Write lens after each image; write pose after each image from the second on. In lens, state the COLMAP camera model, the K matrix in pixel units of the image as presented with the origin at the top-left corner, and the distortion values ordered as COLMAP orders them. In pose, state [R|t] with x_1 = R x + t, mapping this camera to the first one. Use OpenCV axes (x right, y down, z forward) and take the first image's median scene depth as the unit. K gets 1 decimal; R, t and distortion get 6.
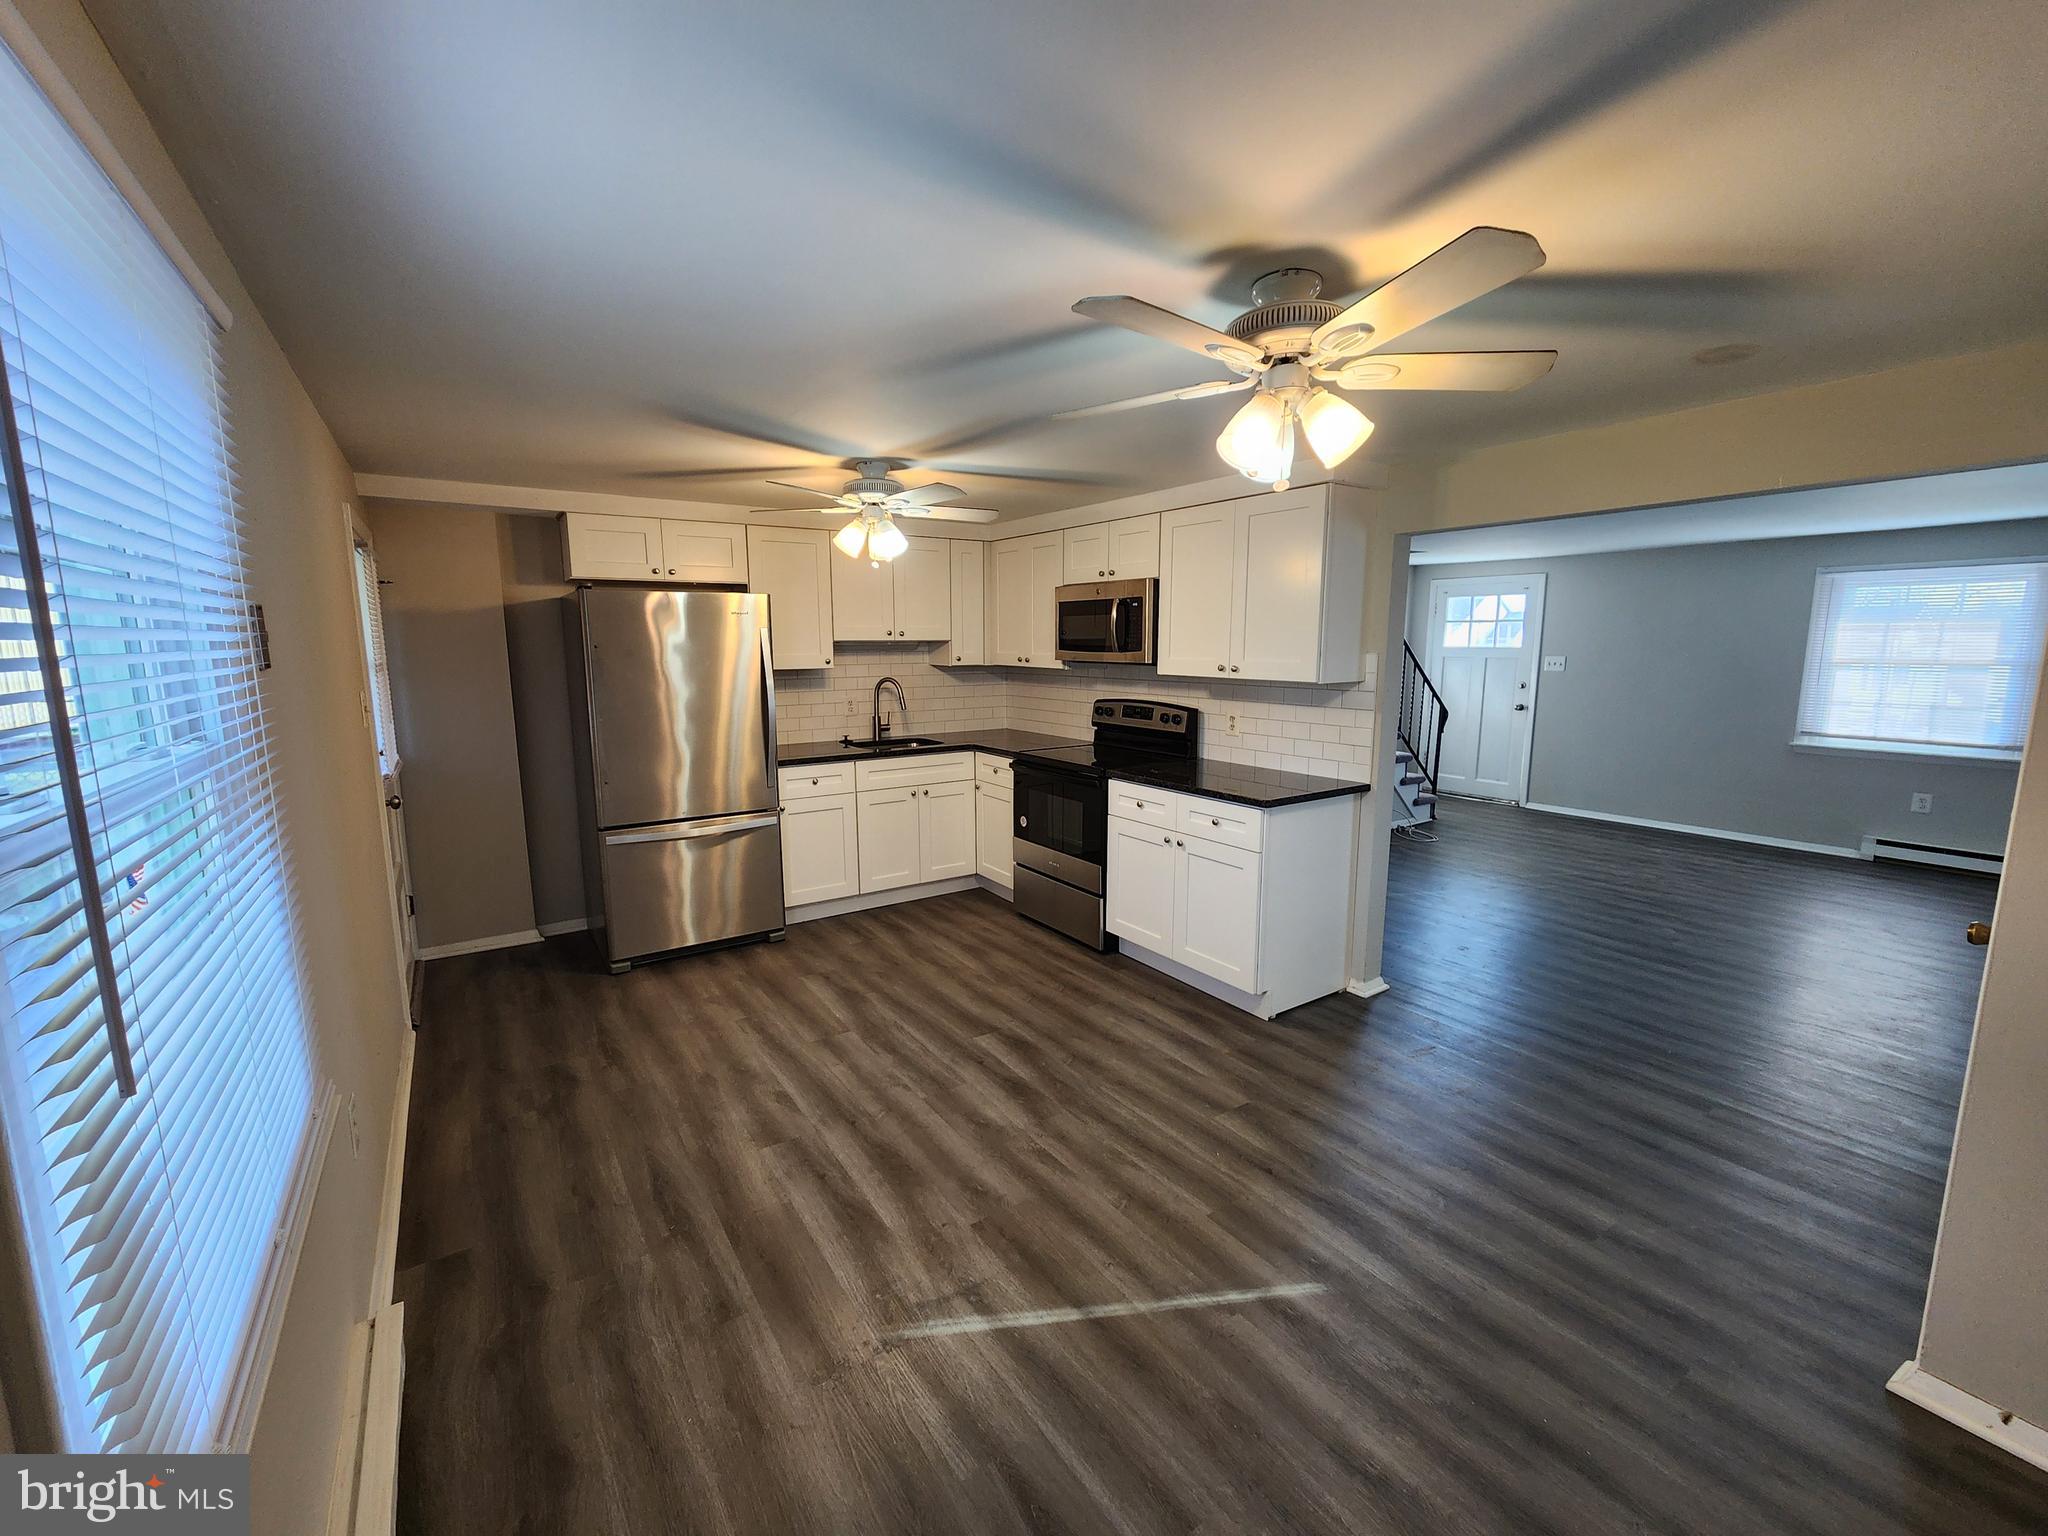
lens RADIAL K [[835.4, 0, 1020.6], [0, 835.4, 778.8], [0, 0, 1]] dist [-0.001544, 0.000382]
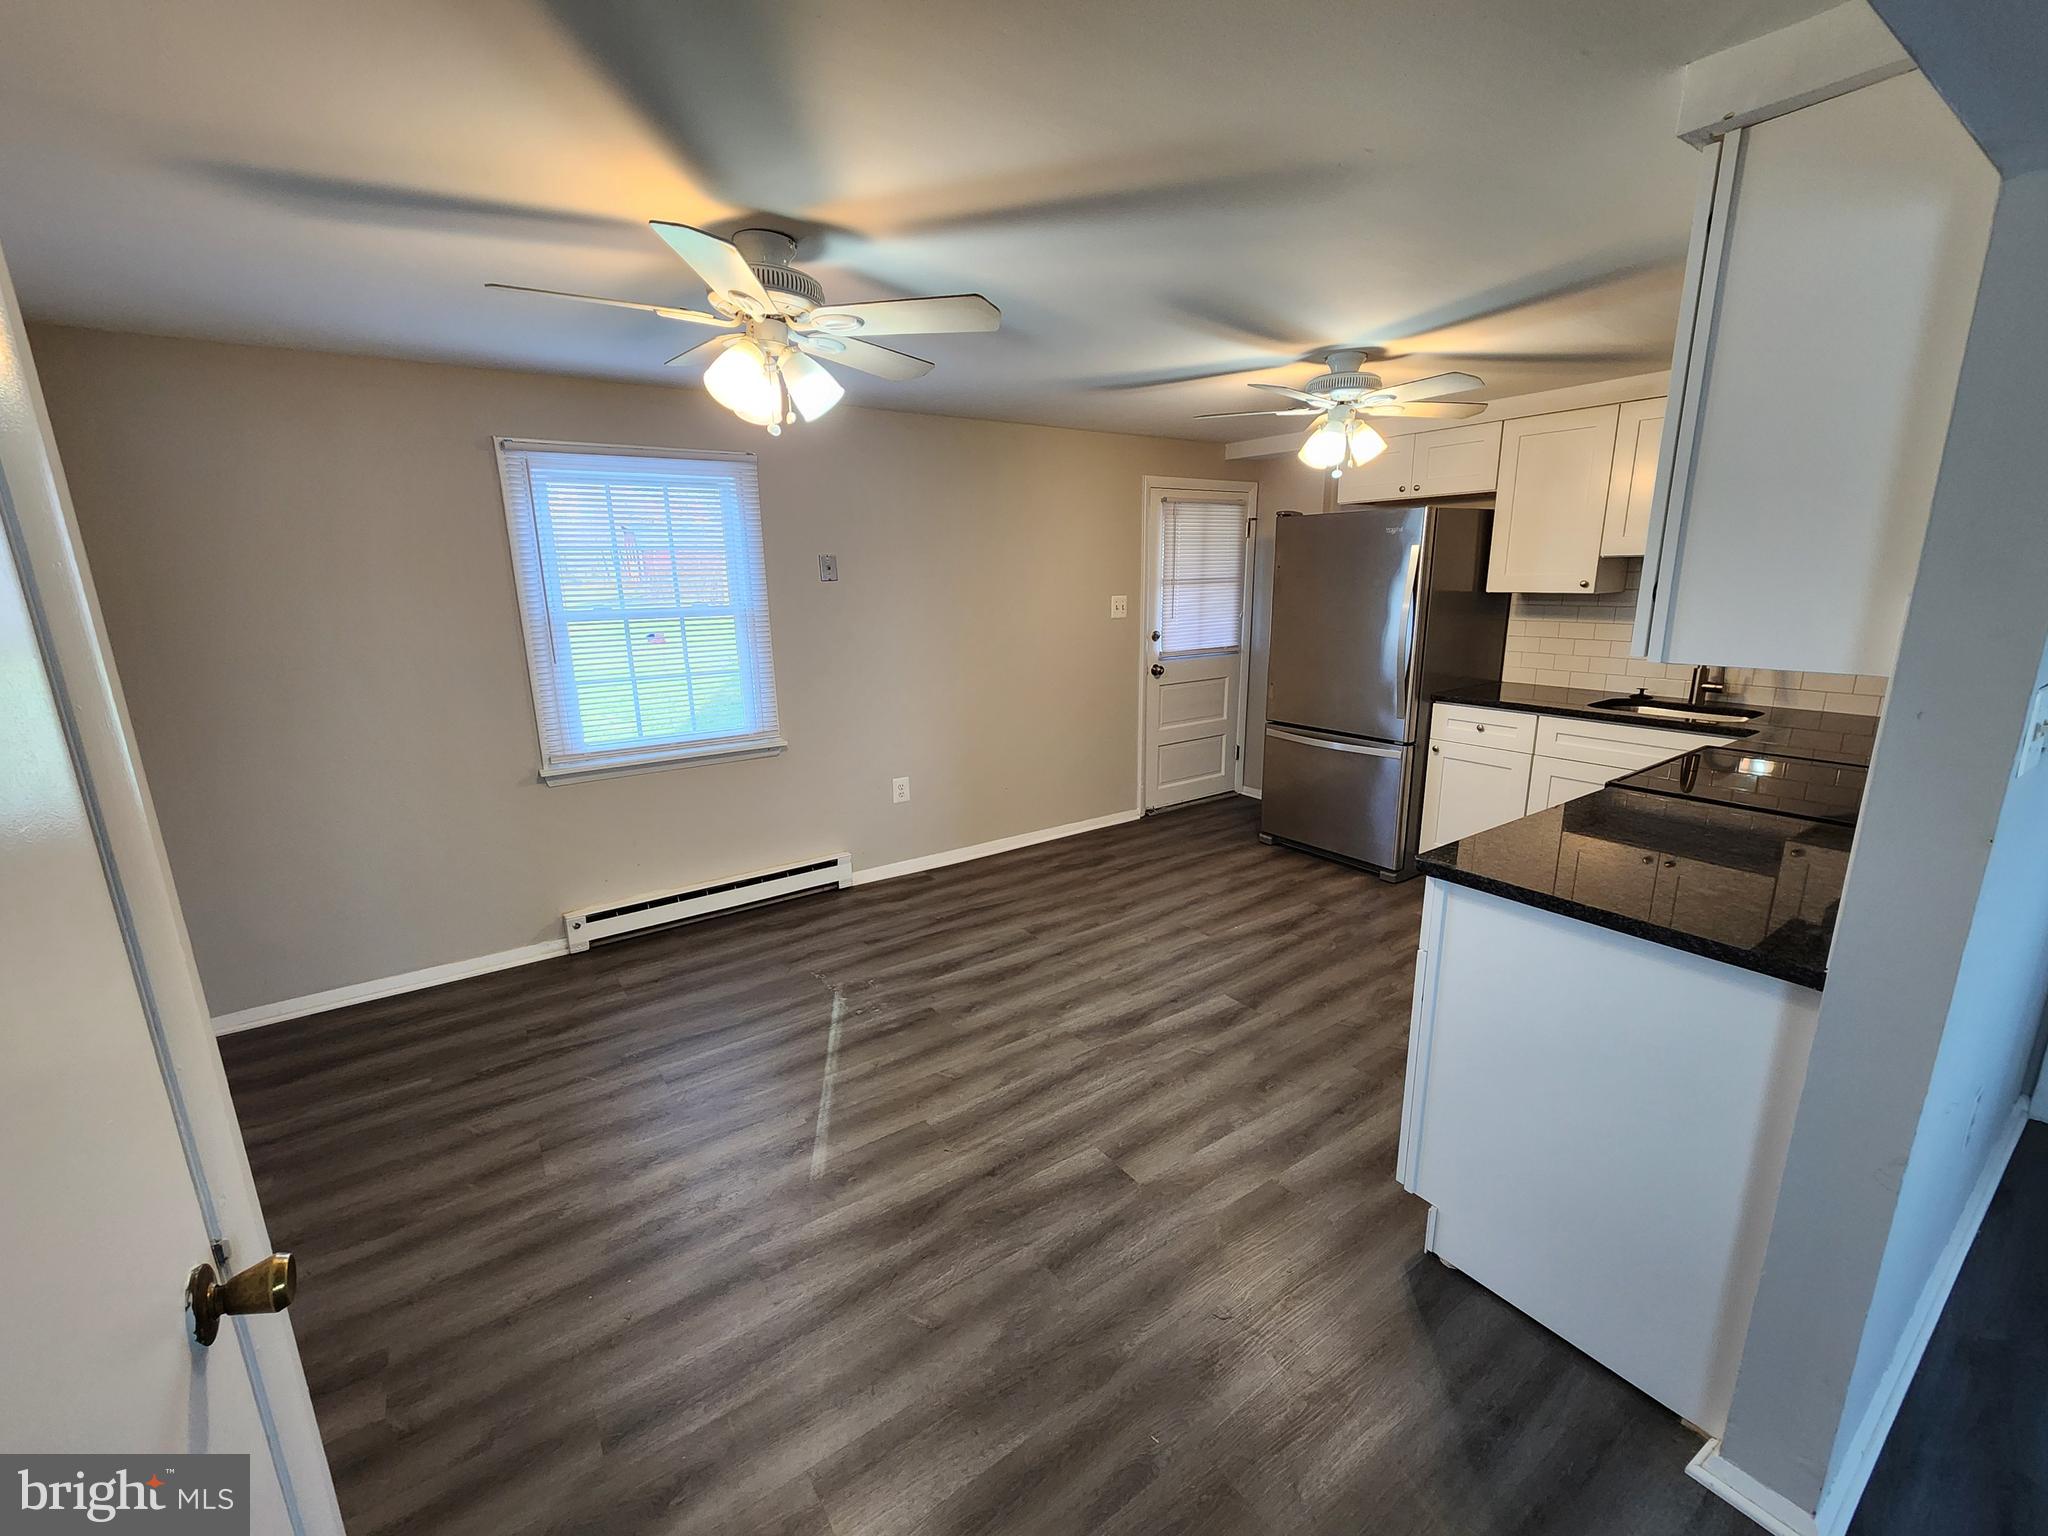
lens RADIAL K [[835.4, 0, 1013.9], [0, 835.4, 767.3], [0, 0, 1]] dist [-0.001544, 0.000382]
pose [[0.013286, 0.232239, -0.972568, 0.640955], [-0.144583, 0.962878, 0.227951, -0.091485], [0.989404, 0.137588, 0.046370, 0.559114]]
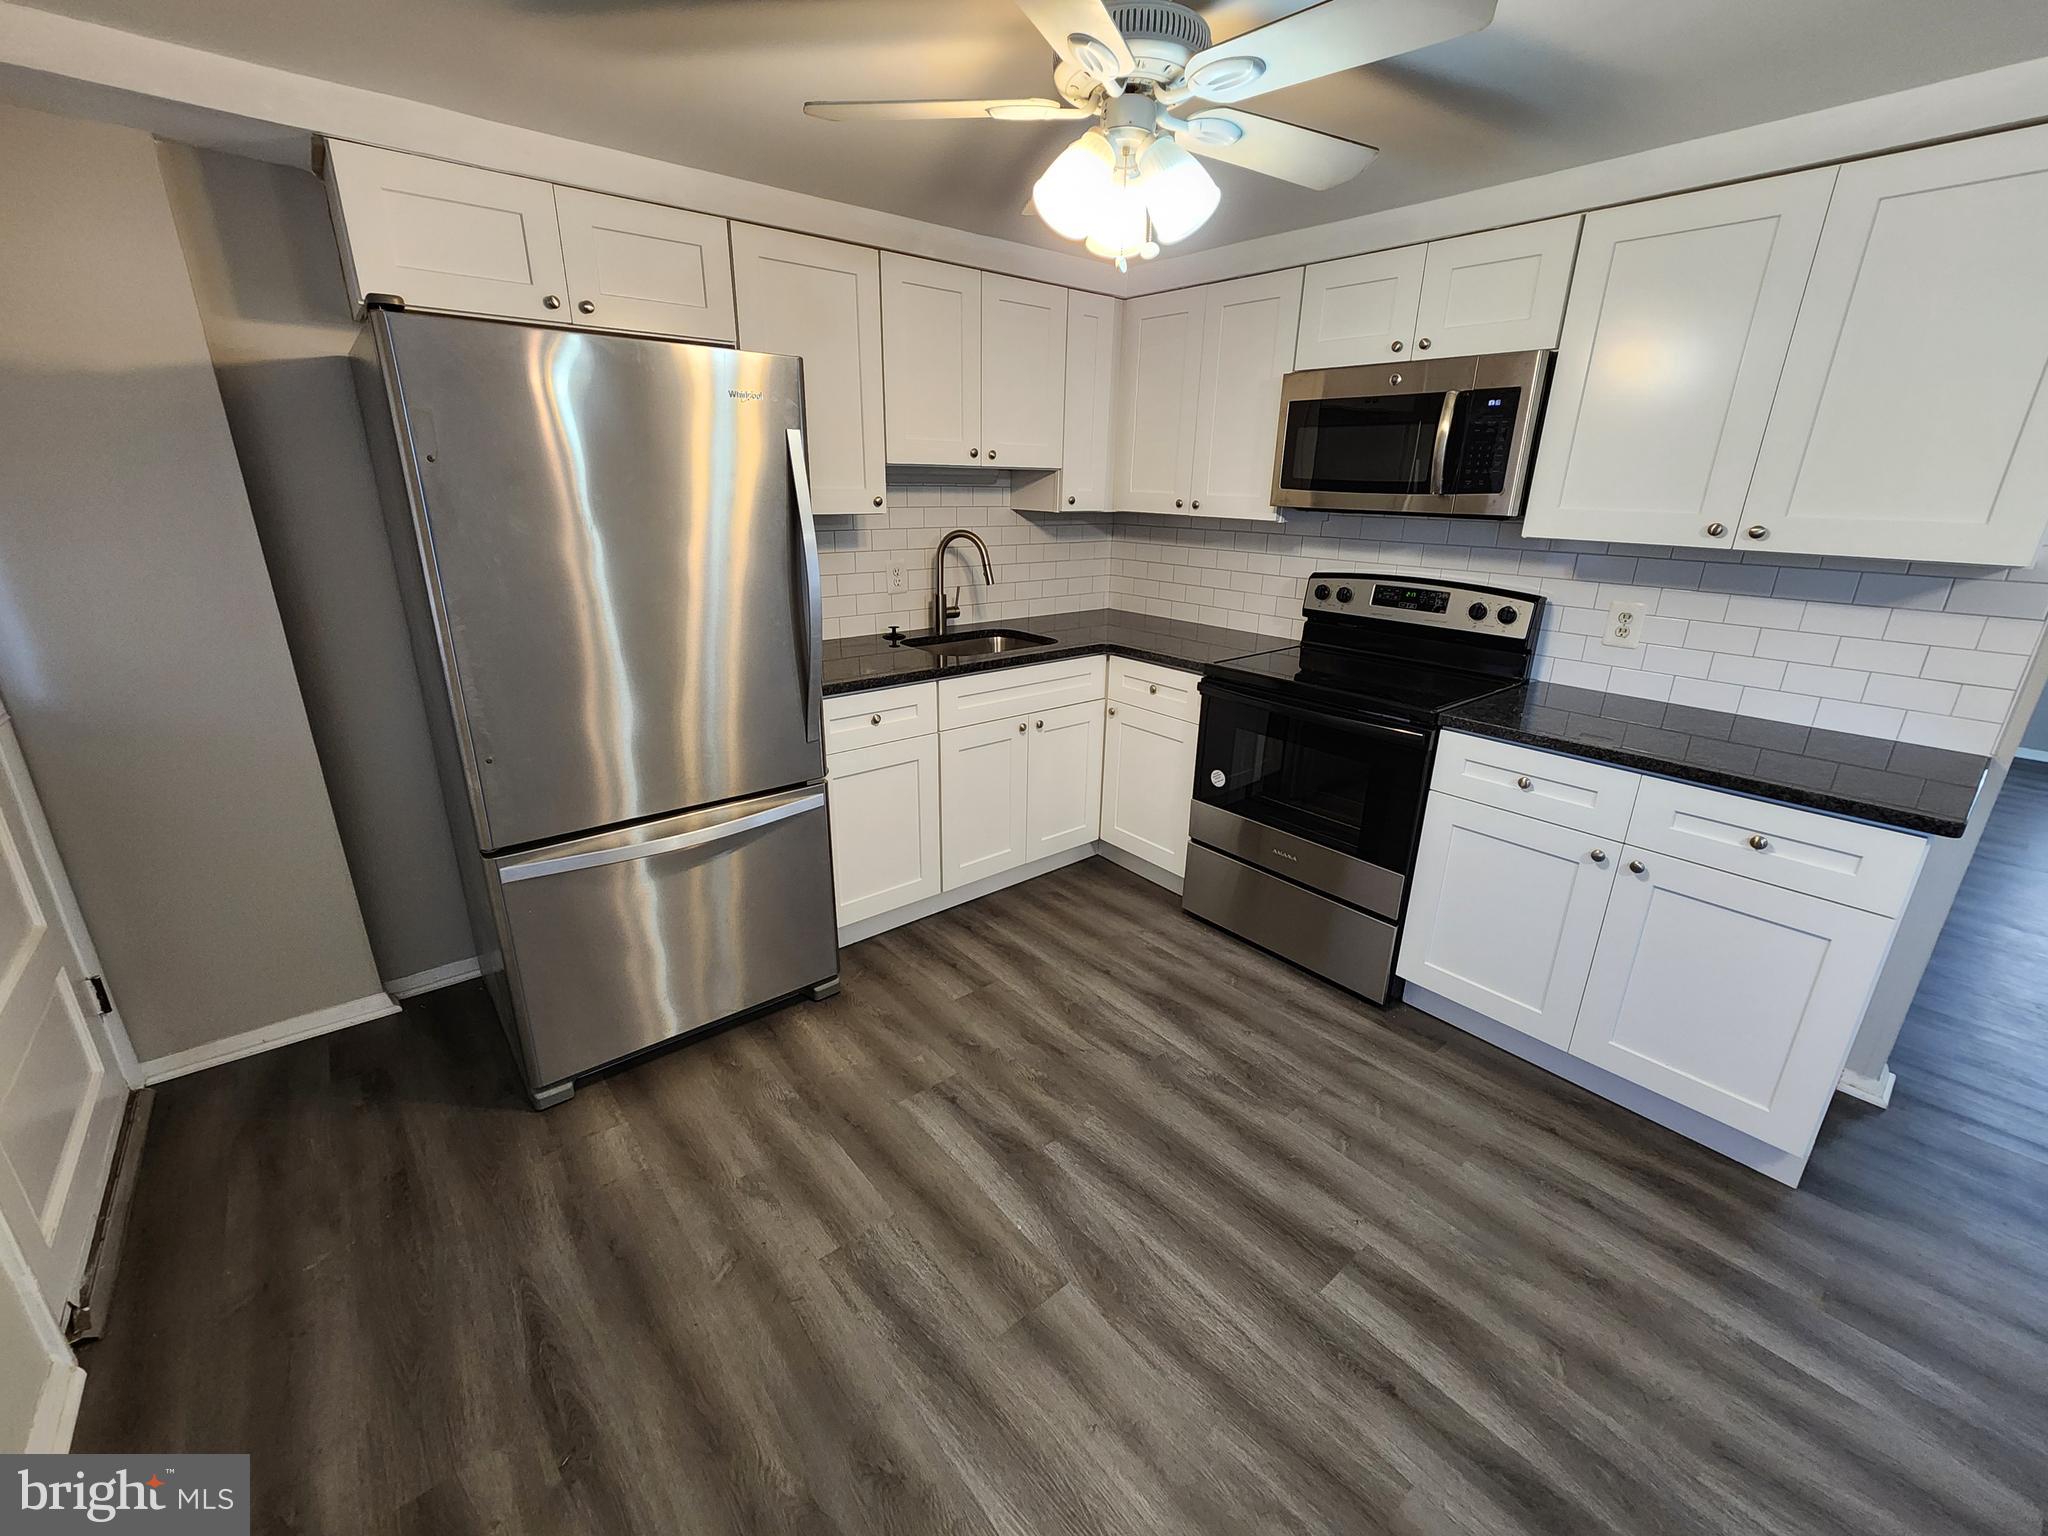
lens RADIAL K [[835.4, 0, 1022.0], [0, 835.4, 764.0], [0, 0, 1]] dist [-0.001544, 0.000382]
pose [[0.994522, -0.015443, 0.103384, -0.228665], [-0.001694, 0.986515, 0.163661, -0.067211], [-0.104518, -0.162939, 0.981085, 0.470540]]
